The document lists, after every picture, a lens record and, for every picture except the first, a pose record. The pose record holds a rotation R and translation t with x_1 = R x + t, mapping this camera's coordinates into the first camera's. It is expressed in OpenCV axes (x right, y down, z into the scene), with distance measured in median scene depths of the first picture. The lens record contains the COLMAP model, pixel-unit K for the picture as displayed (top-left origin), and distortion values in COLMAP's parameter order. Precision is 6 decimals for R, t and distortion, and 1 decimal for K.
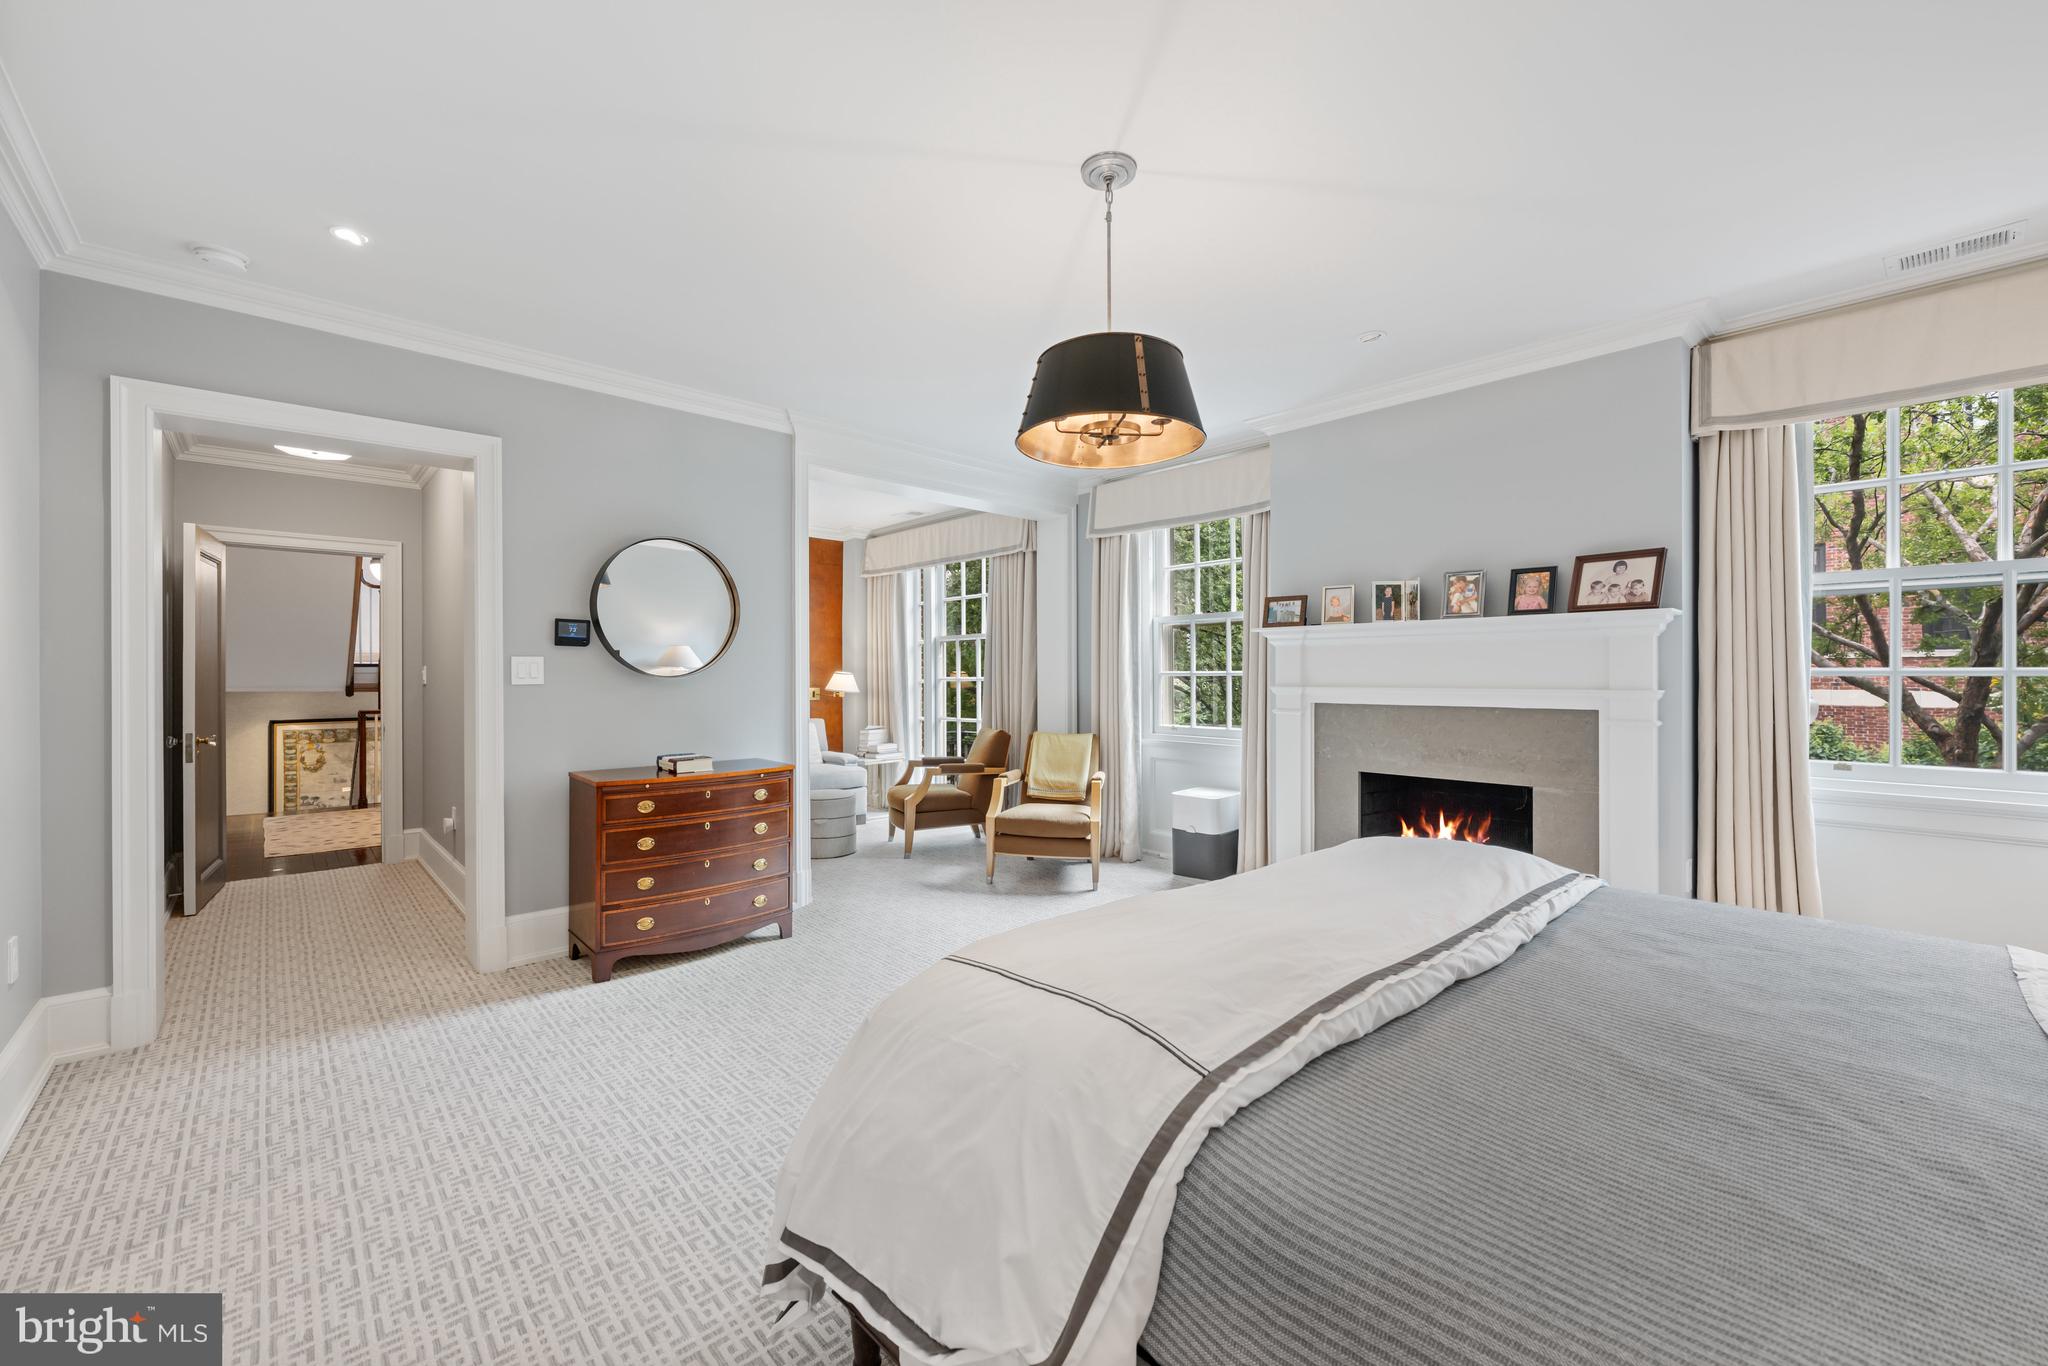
lens RADIAL K [[823.7, 0, 1041.2], [0, 823.7, 680.7], [0, 0, 1]] dist [0.001128, 0.000251]
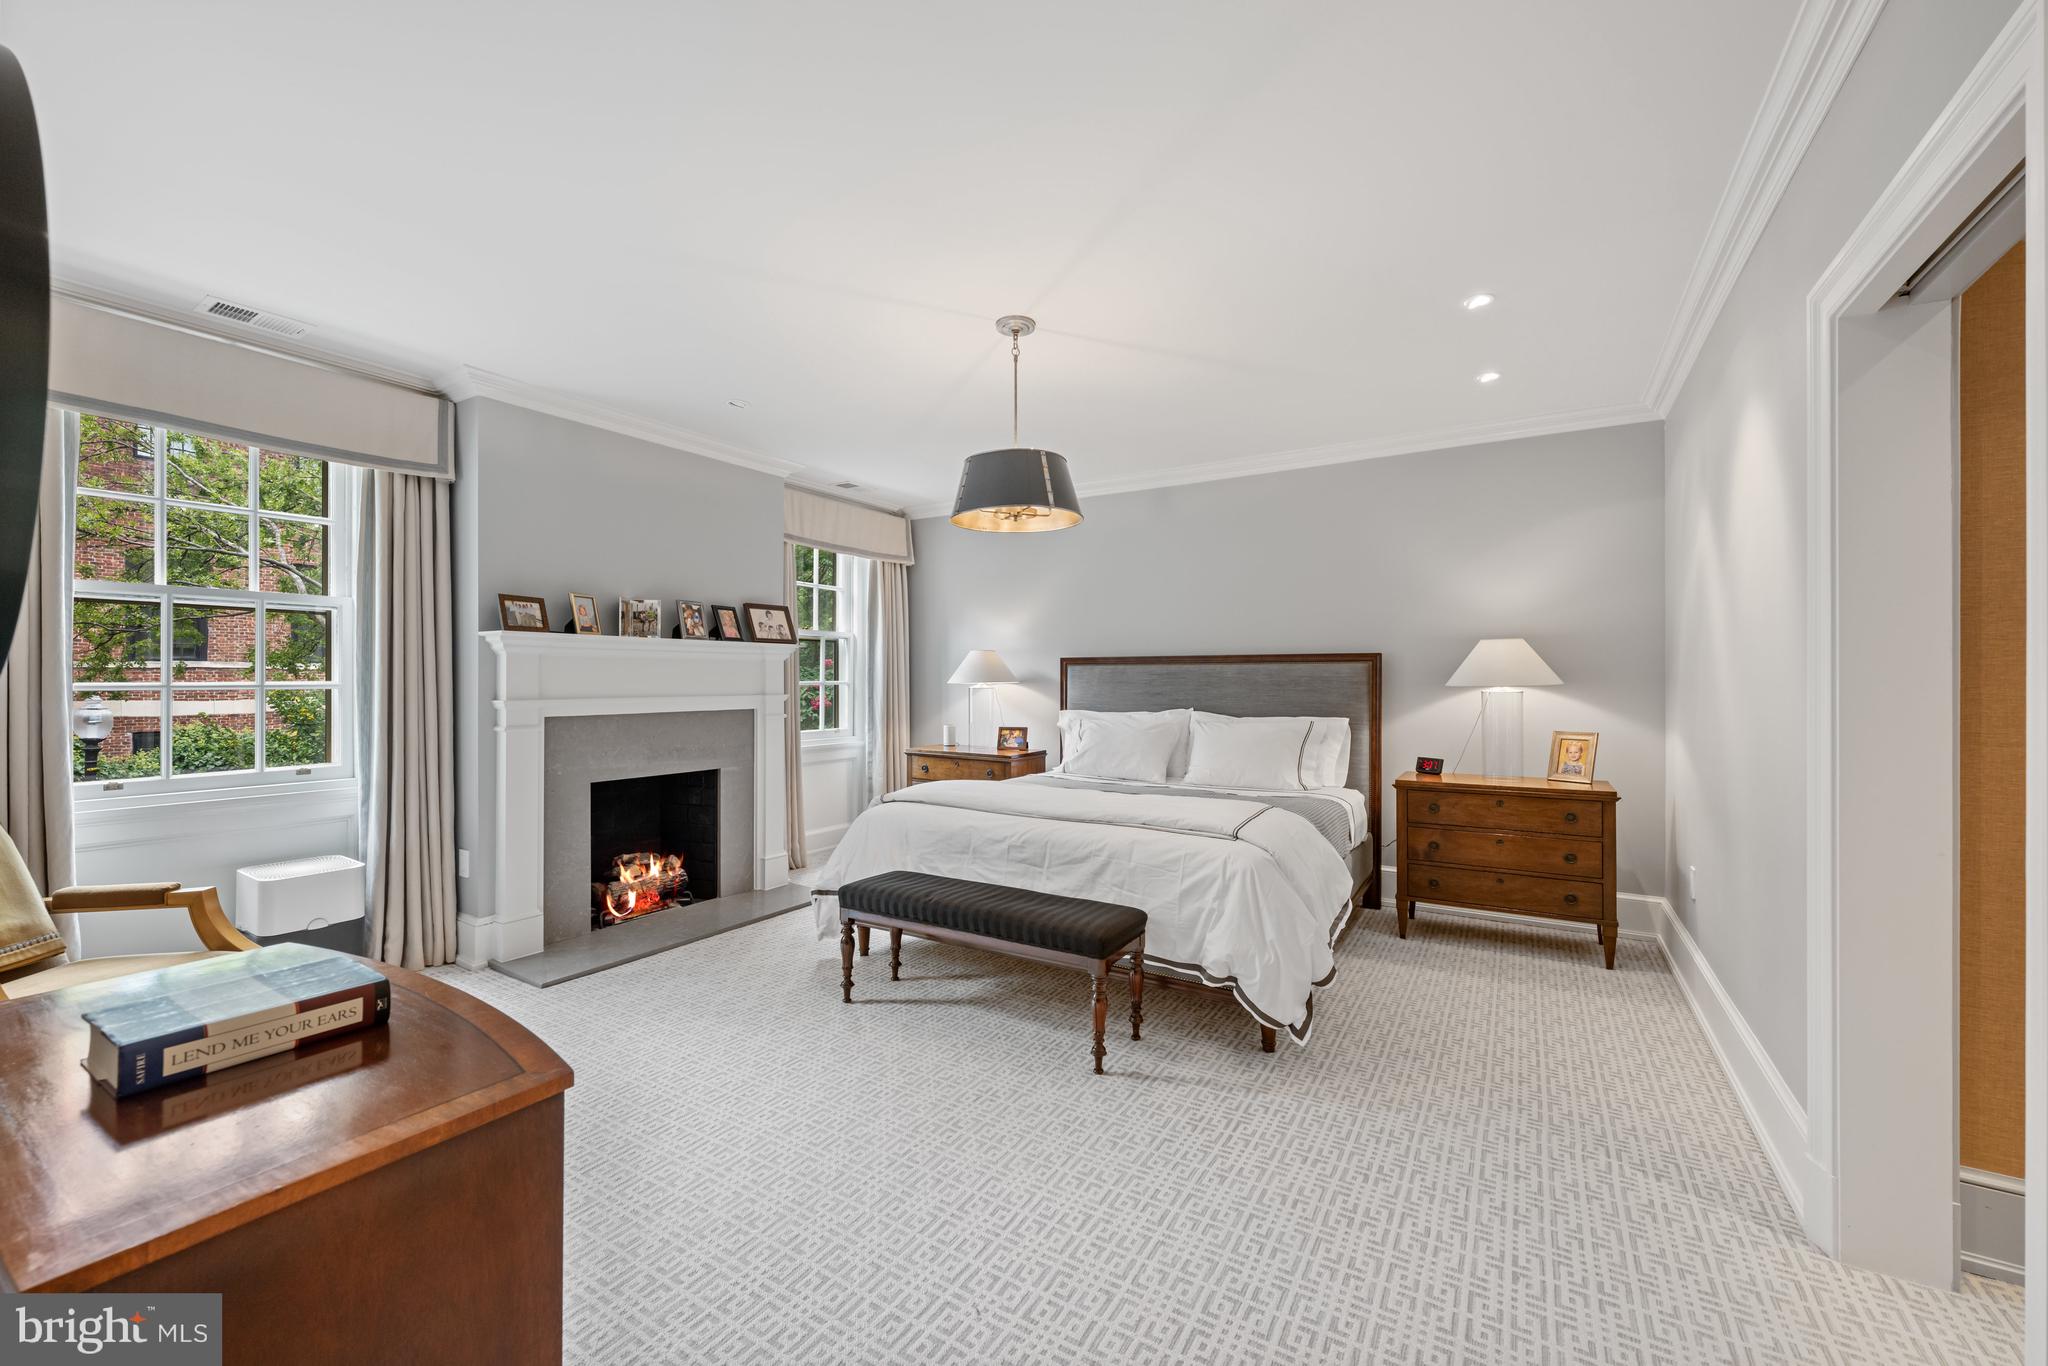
lens RADIAL K [[804.8, 0, 1014.0], [0, 804.8, 687.1], [0, 0, 1]] dist [0.000948, 0.000189]
pose [[-0.249128, -0.002702, 0.968467, -0.755348], [0.012483, 0.999904, 0.006001, -0.006031], [-0.968390, 0.013584, -0.249071, 0.818171]]
